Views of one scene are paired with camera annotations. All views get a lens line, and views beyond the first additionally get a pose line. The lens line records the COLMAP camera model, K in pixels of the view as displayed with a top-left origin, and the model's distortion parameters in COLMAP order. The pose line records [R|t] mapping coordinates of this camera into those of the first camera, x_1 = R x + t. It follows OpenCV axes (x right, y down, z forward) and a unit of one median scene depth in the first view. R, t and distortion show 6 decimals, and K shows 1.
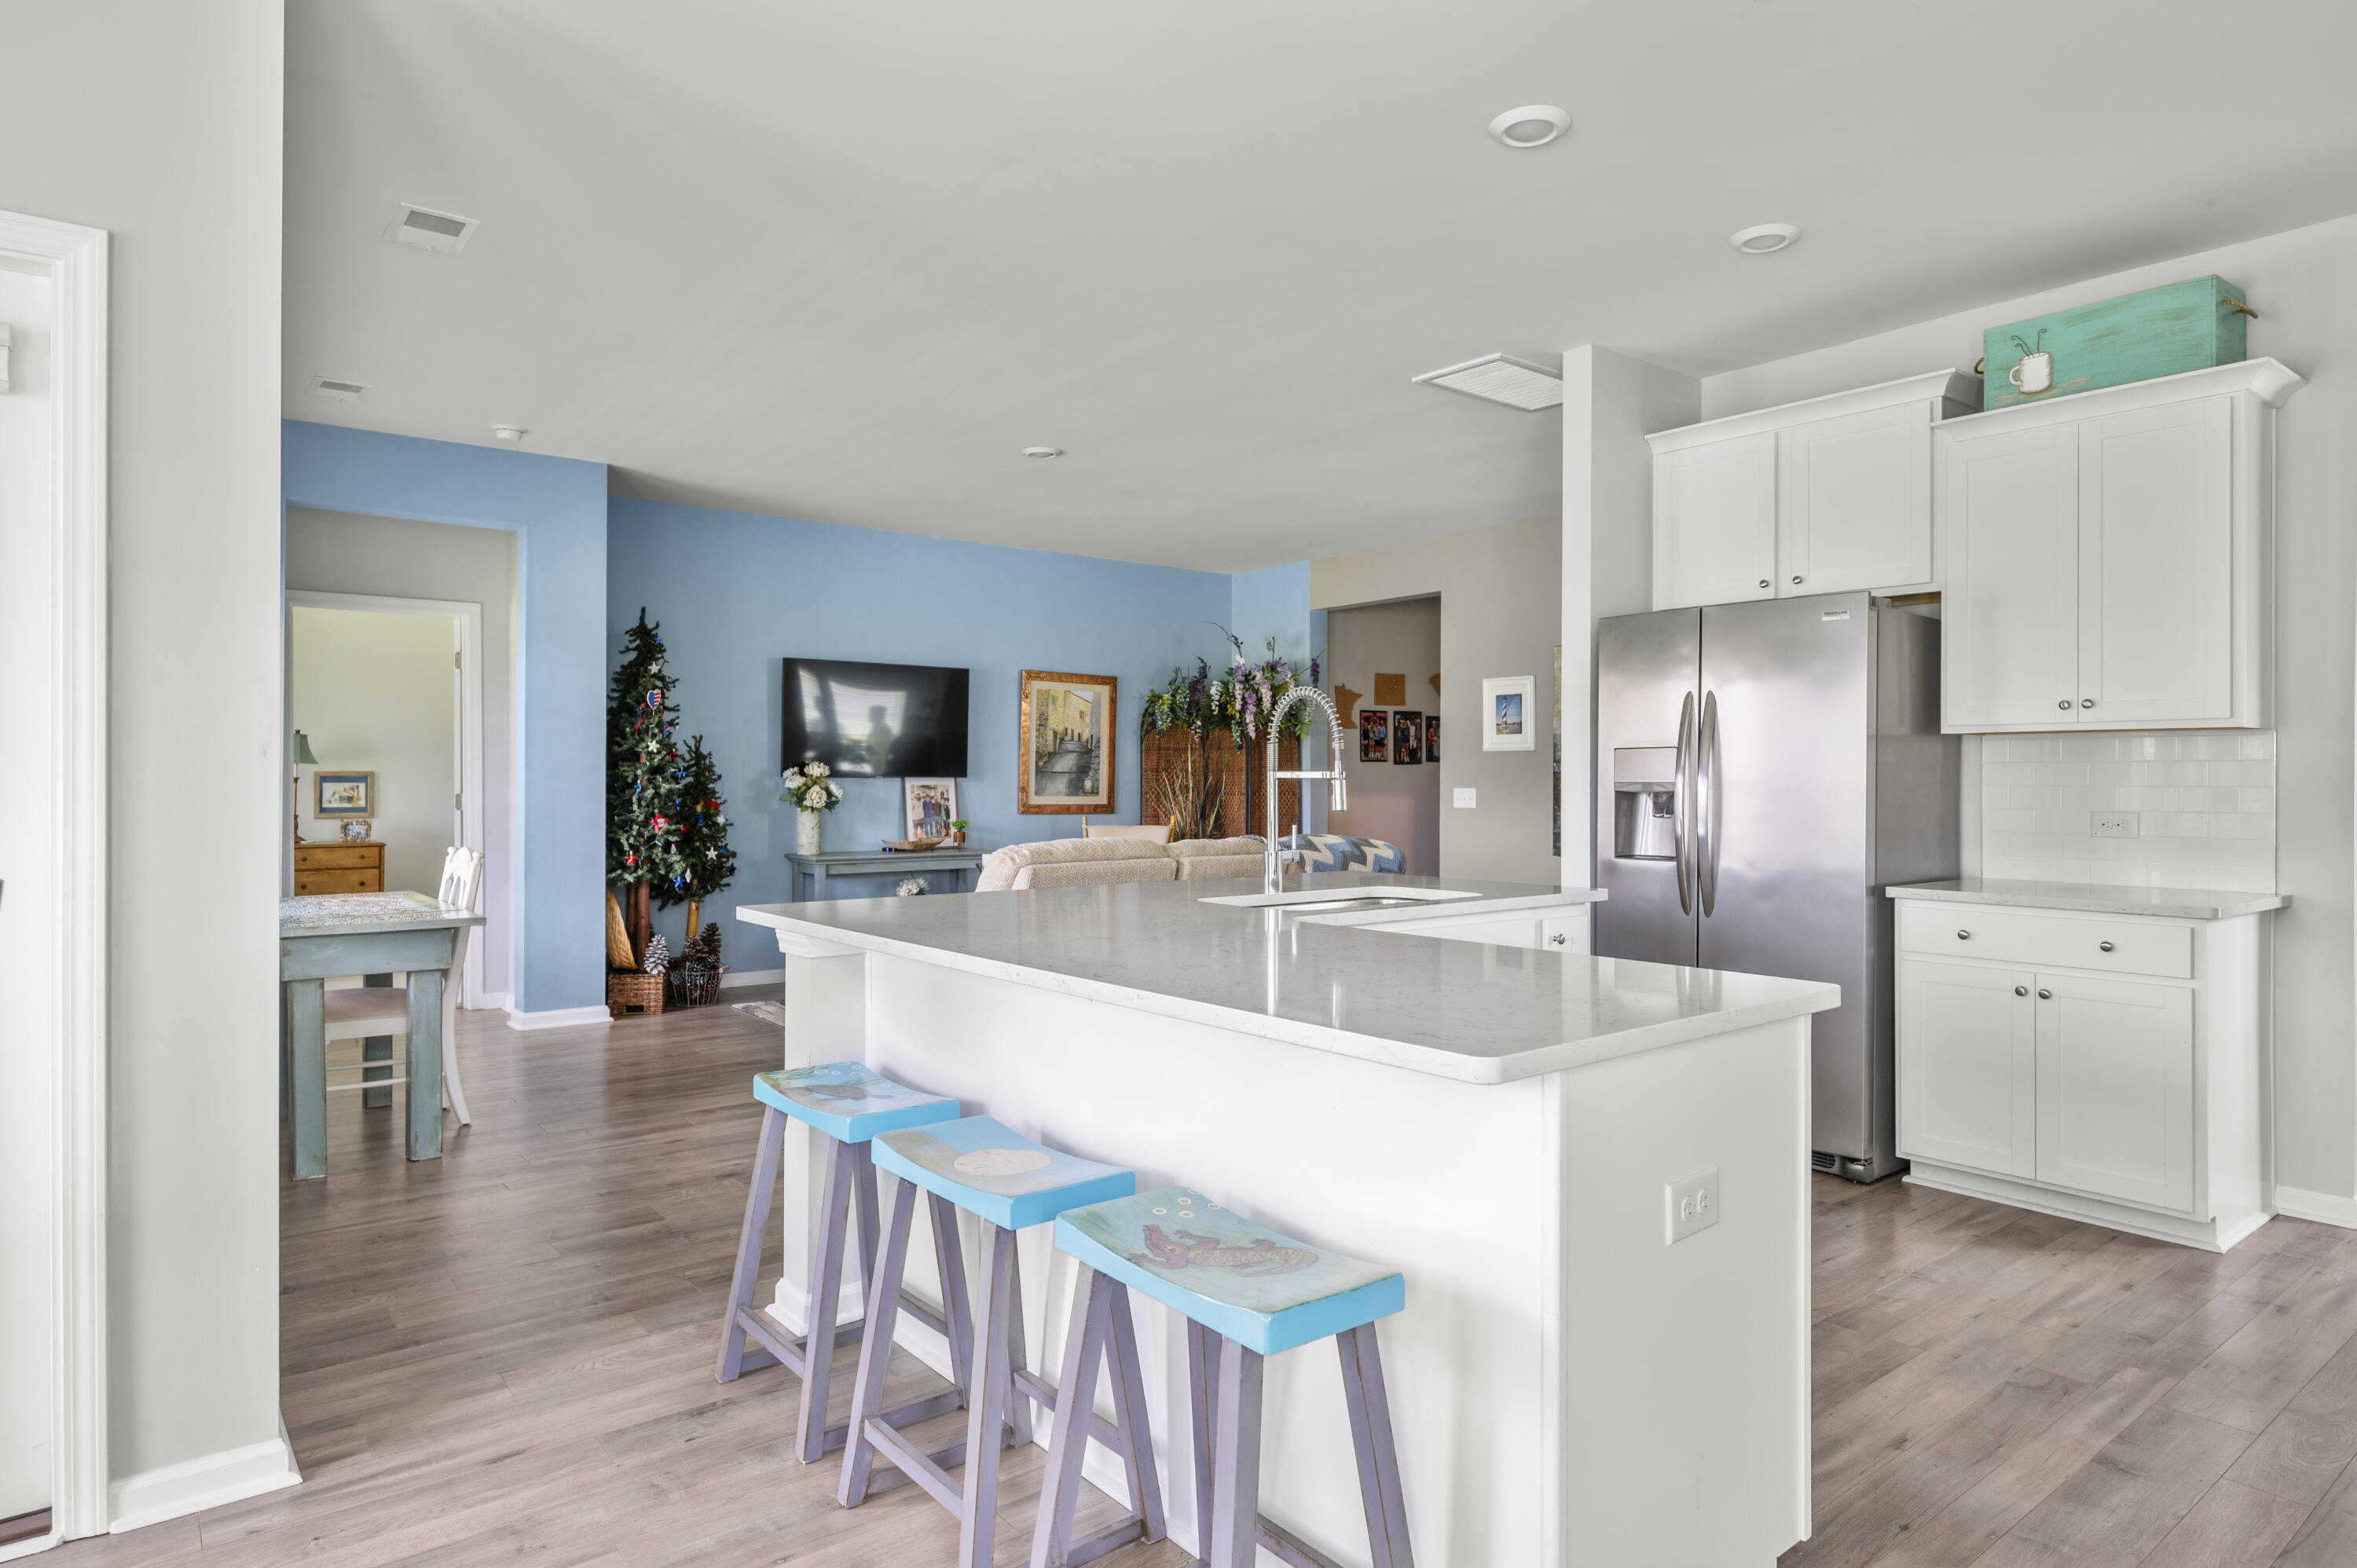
lens RADIAL K [[1321.2, 0, 1178.5], [0, 1321.2, 784.0], [0, 0, 1]] dist [0.000687, 0.001254]
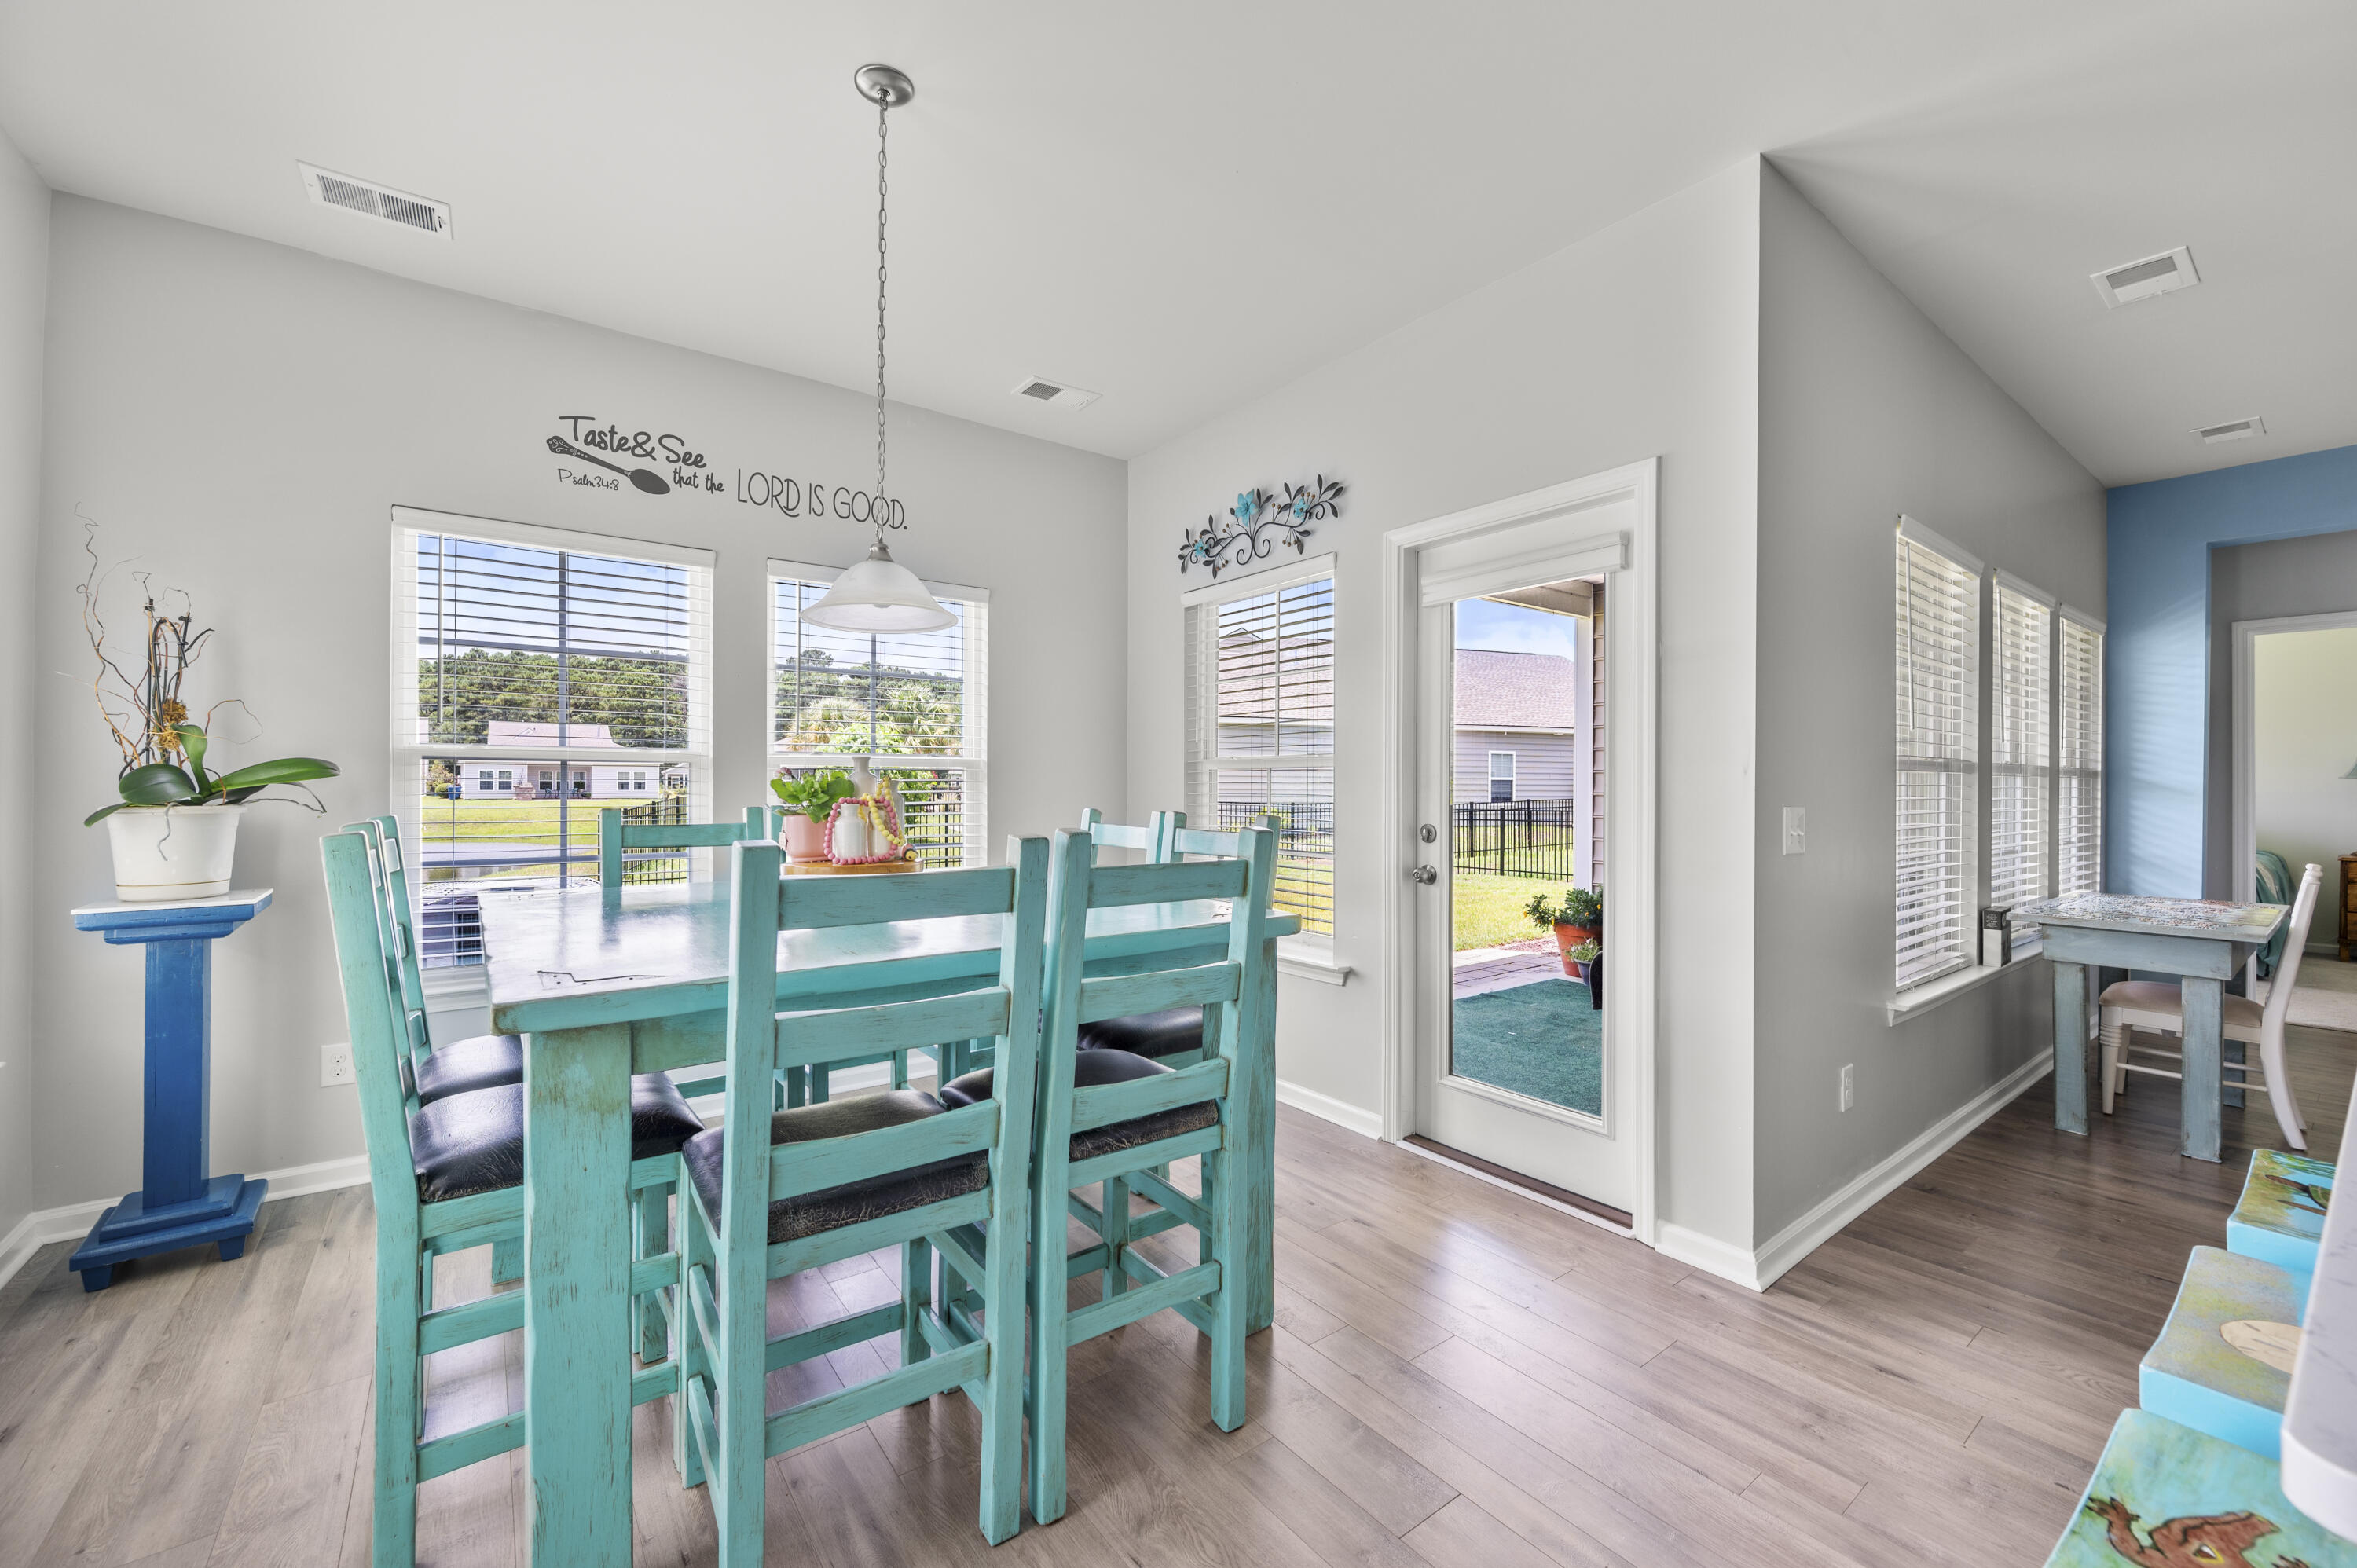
lens RADIAL K [[935.6, 0, 1184.3], [0, 935.6, 779.7], [0, 0, 1]] dist [-0.001772, -0.000526]
pose [[-0.019292, -0.009598, -0.999768, 0.094392], [-0.010340, 0.999902, -0.009400, 0.000872], [0.999760, 0.010156, -0.019389, 0.113157]]
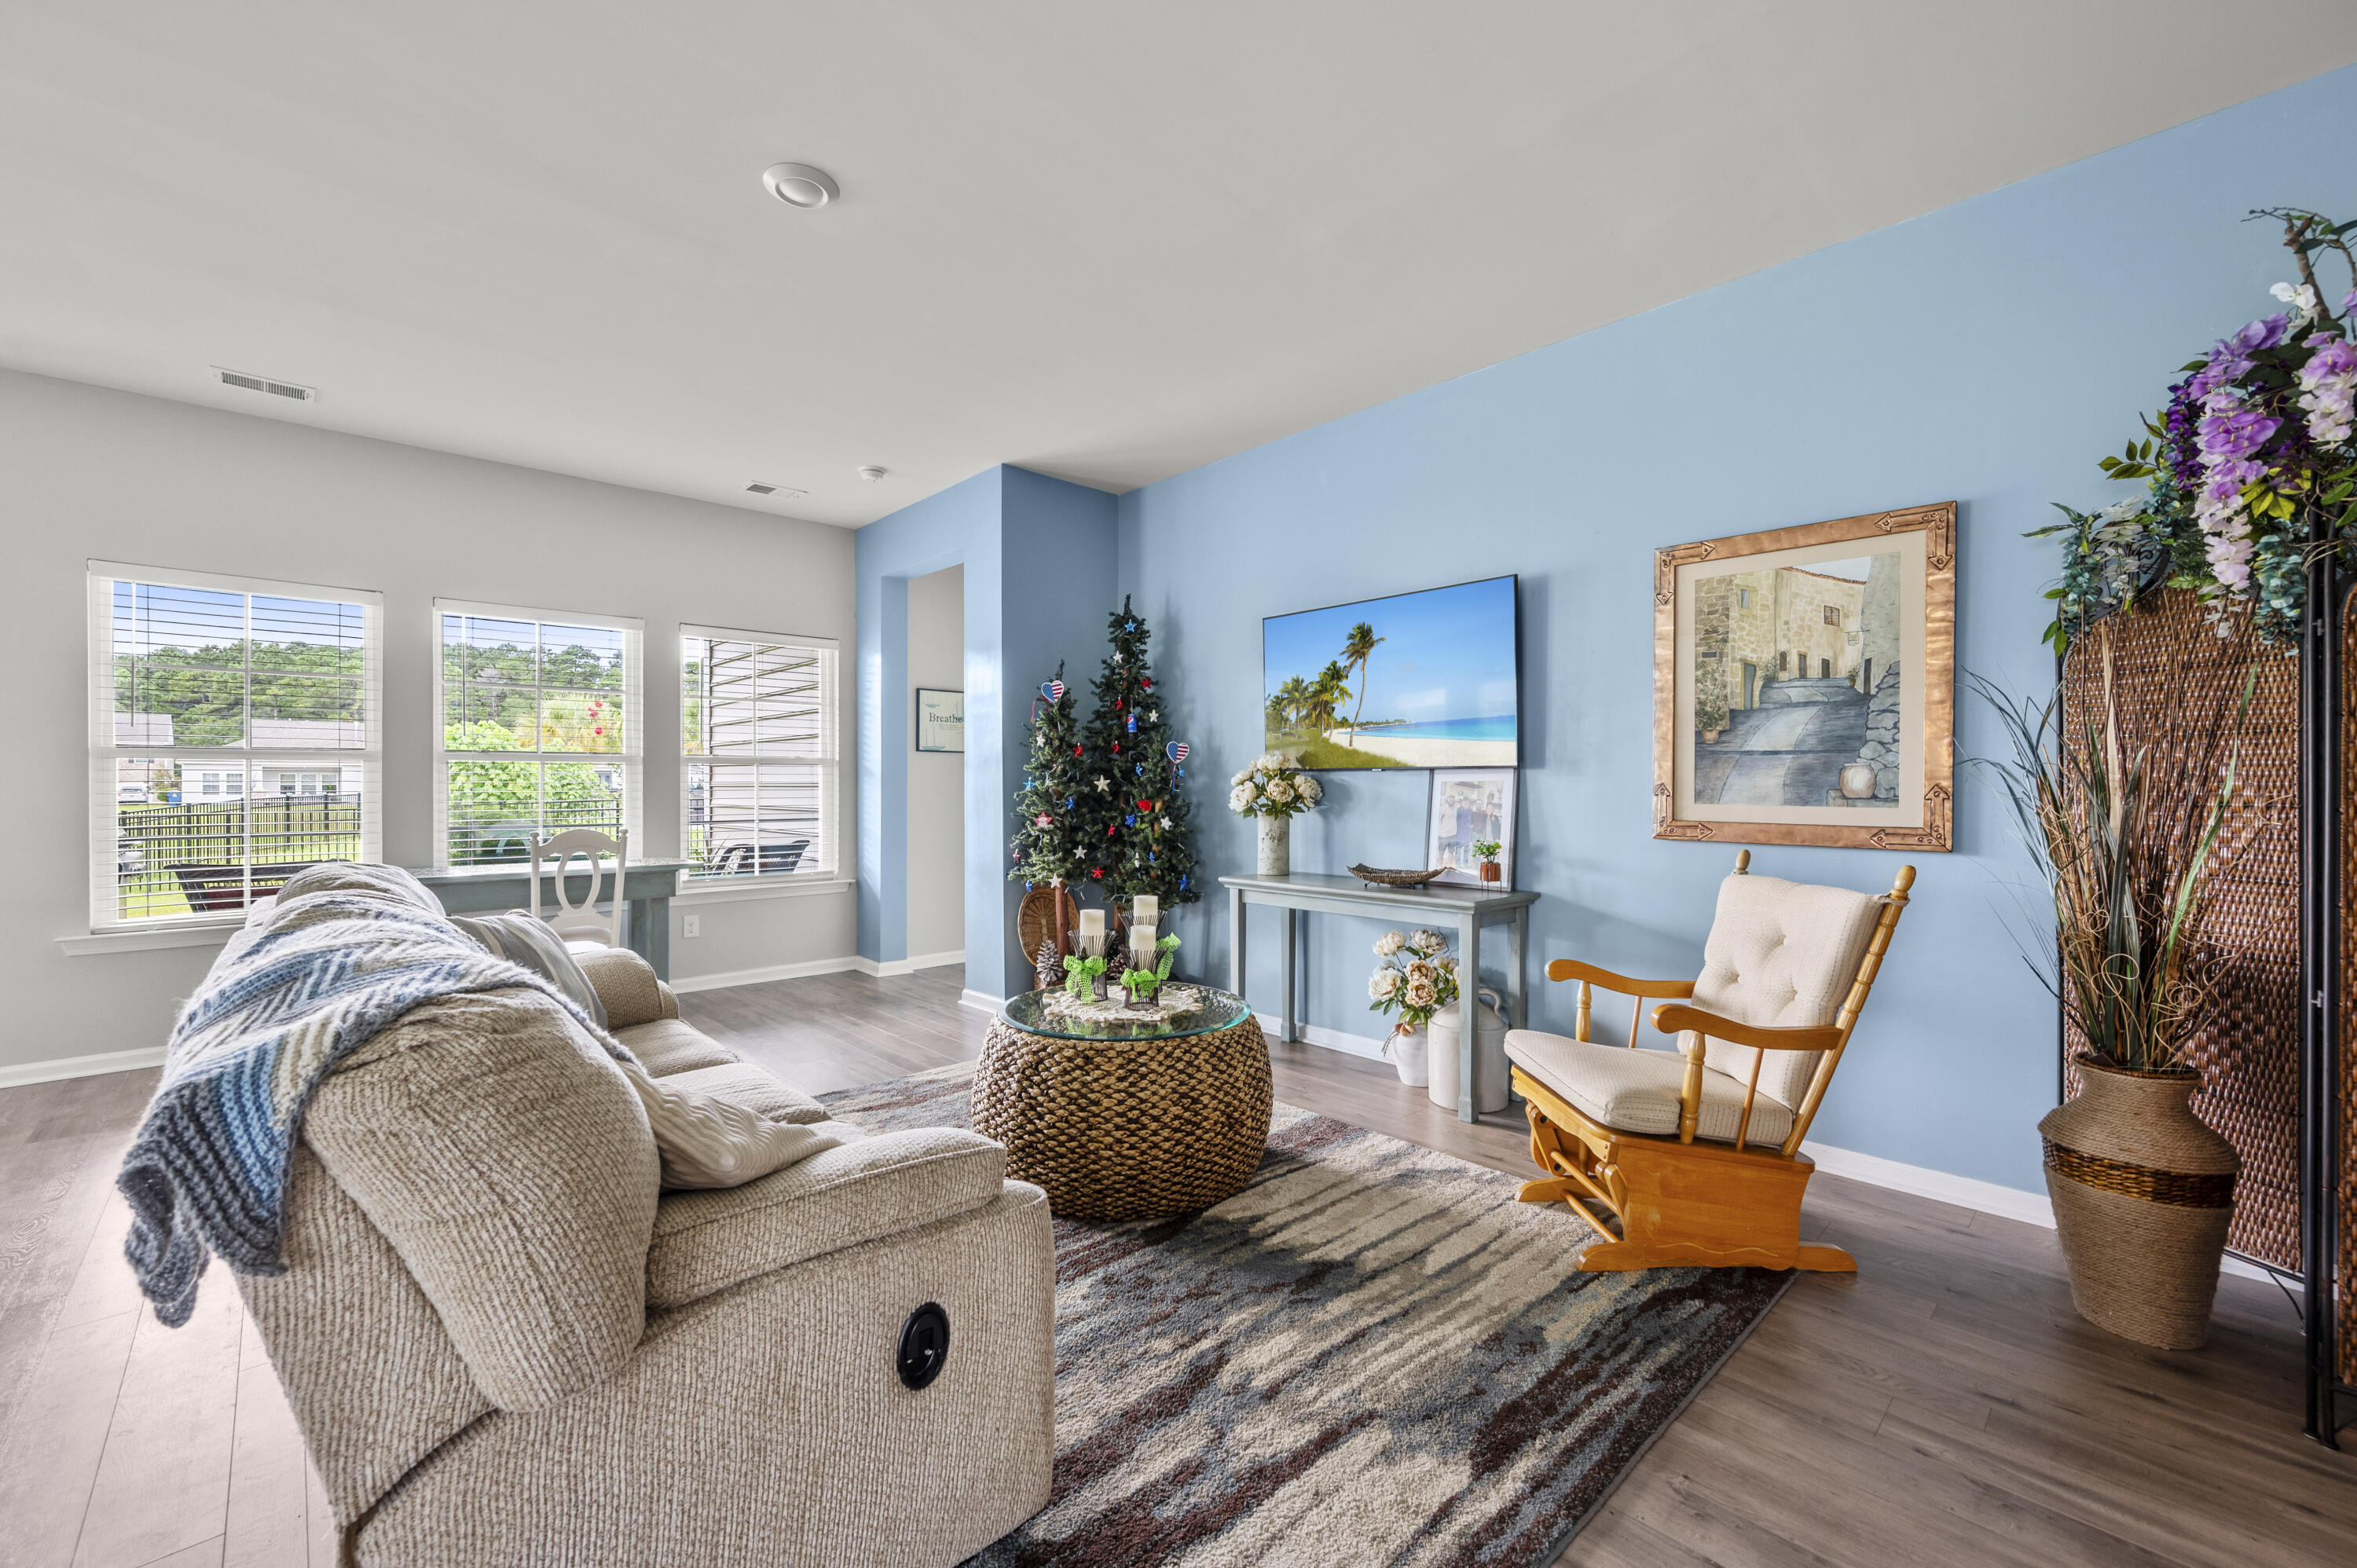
lens RADIAL K [[947.9, 0, 1179.5], [0, 947.9, 790.4], [0, 0, 1]] dist [-0.001031, 0.000411]
pose [[0.086714, 0.002006, -0.996231, 0.273941], [-0.002403, 0.999995, 0.001805, 0.005159], [0.996230, 0.002237, 0.086718, 0.975612]]
